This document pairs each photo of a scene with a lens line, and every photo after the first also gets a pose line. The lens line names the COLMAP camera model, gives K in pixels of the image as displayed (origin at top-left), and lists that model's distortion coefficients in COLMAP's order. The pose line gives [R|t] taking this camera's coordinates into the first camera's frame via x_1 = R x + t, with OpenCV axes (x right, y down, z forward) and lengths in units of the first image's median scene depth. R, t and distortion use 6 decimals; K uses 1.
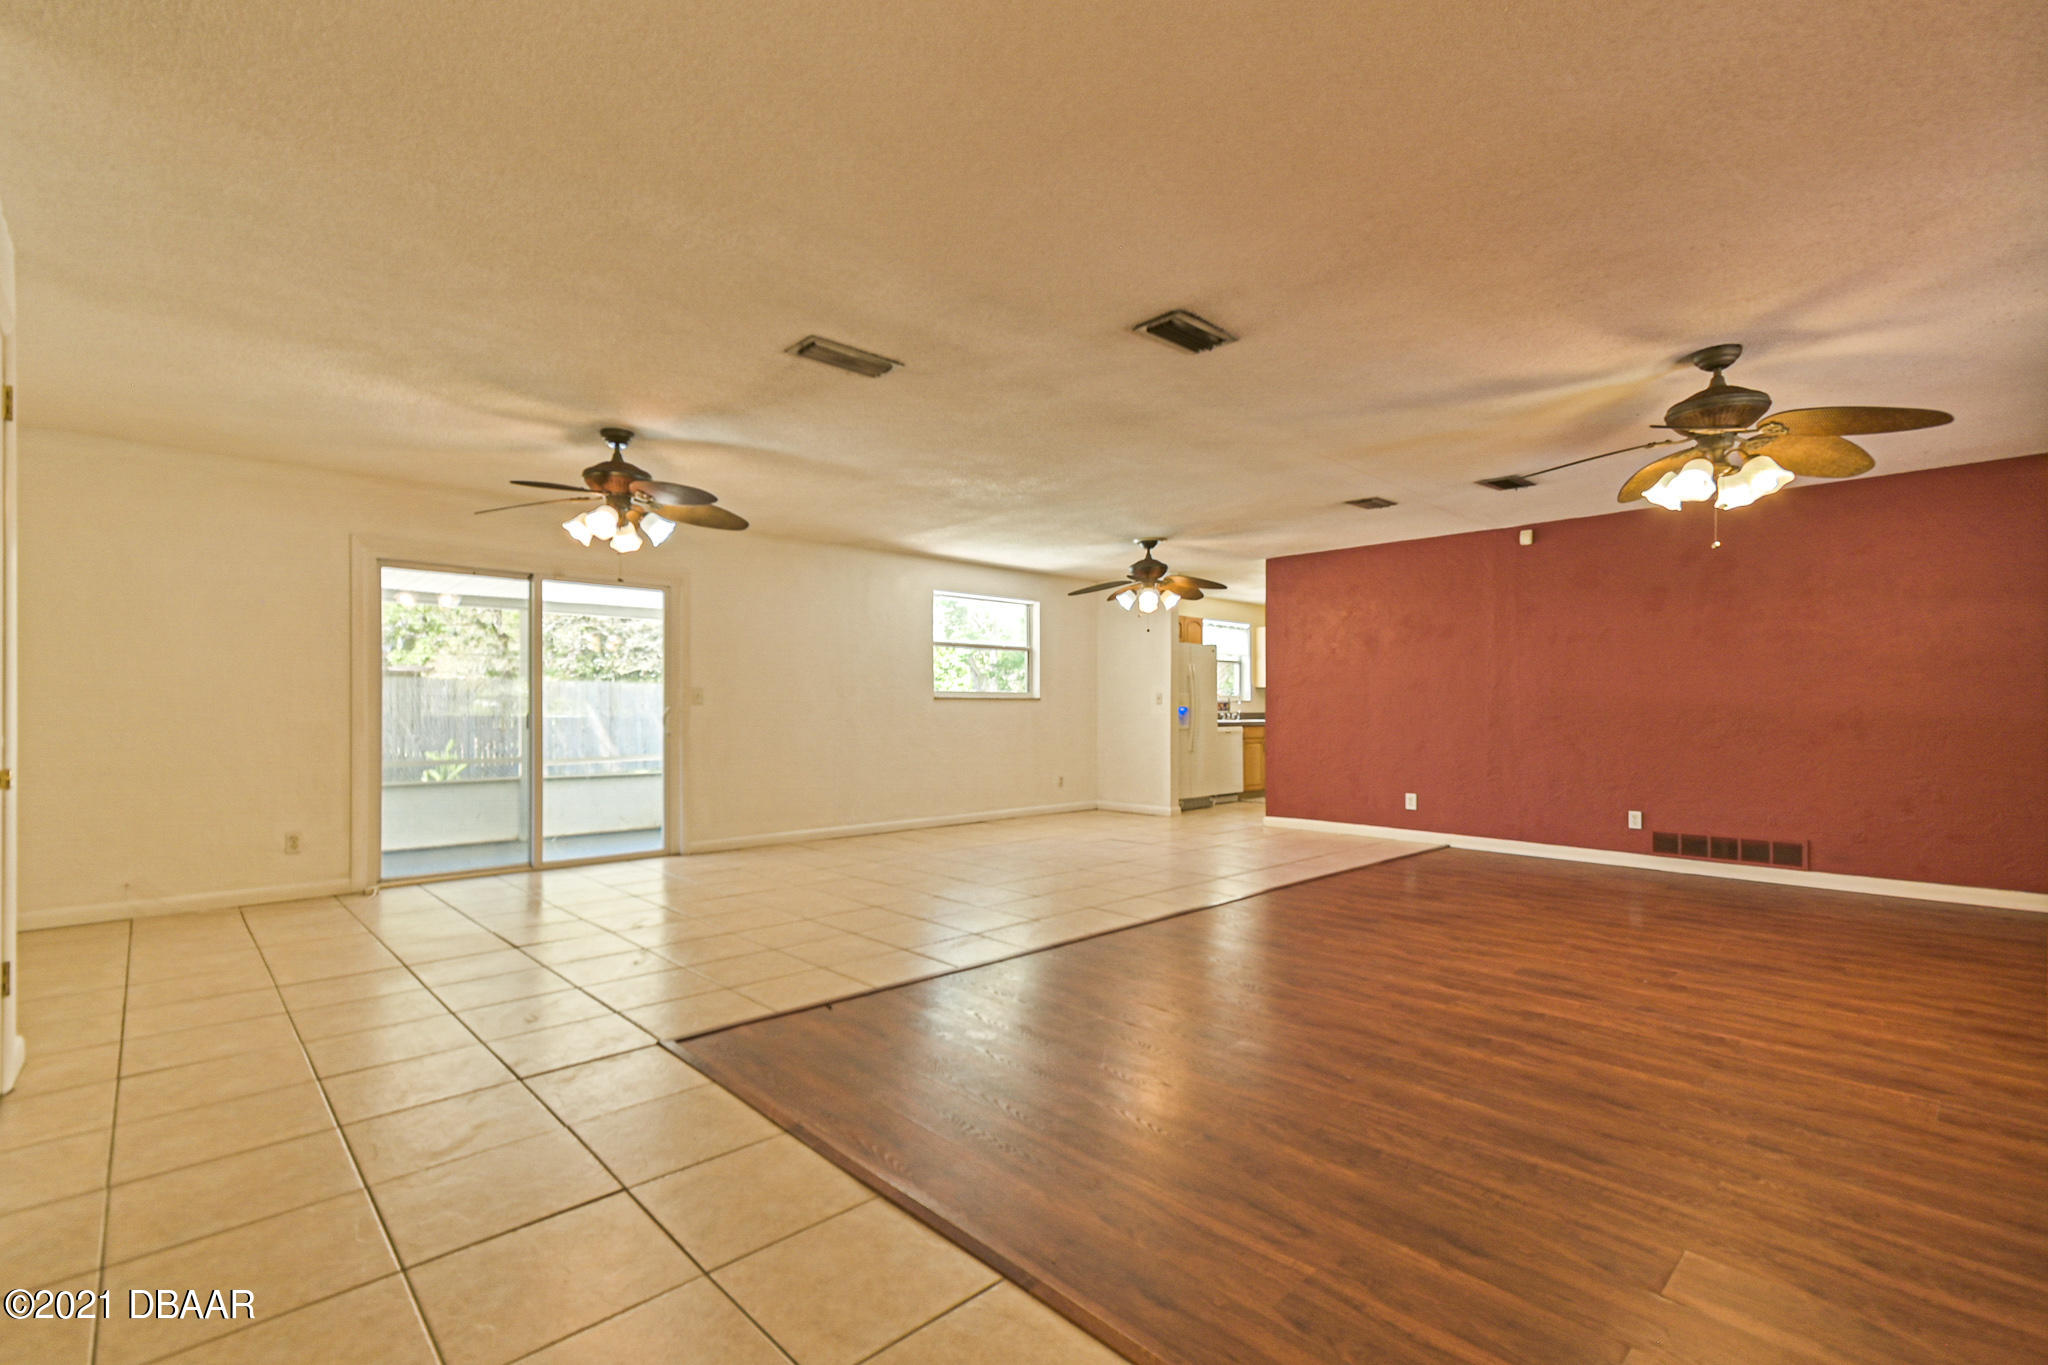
lens RADIAL K [[914.3, 0, 1026.6], [0, 914.3, 690.8], [0, 0, 1]] dist [0.015167, -0.000810]
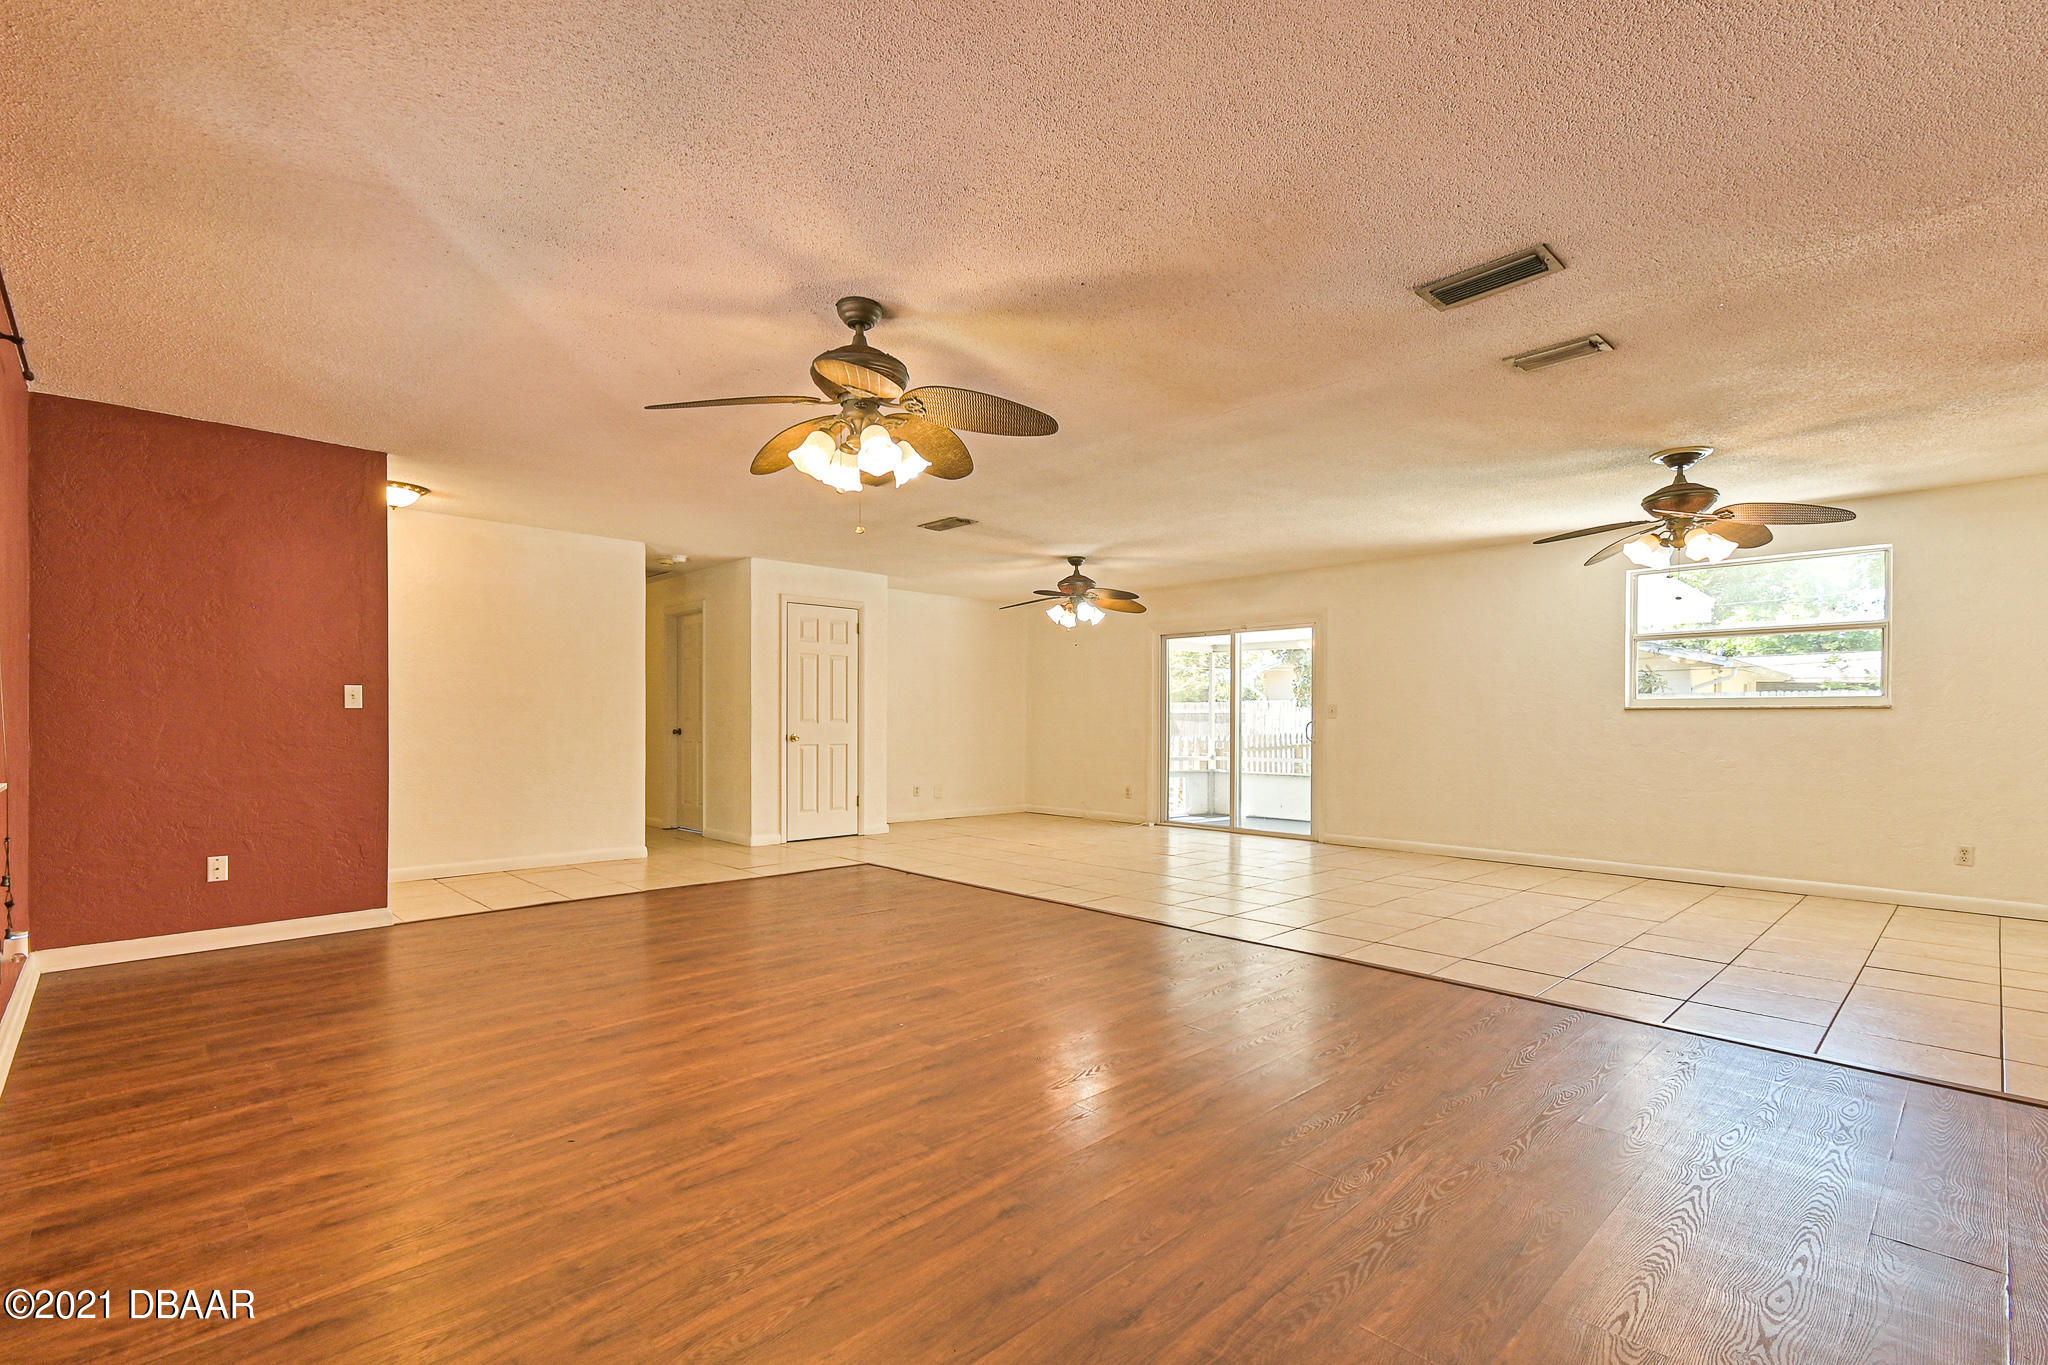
lens RADIAL K [[914.3, 0, 1016.2], [0, 914.3, 696.0], [0, 0, 1]] dist [0.015167, -0.000810]
pose [[0.012822, -0.028186, -0.999520, 0.925182], [0.016631, 0.999470, -0.027972, 0.013461], [0.999779, -0.016264, 0.013284, 0.649400]]
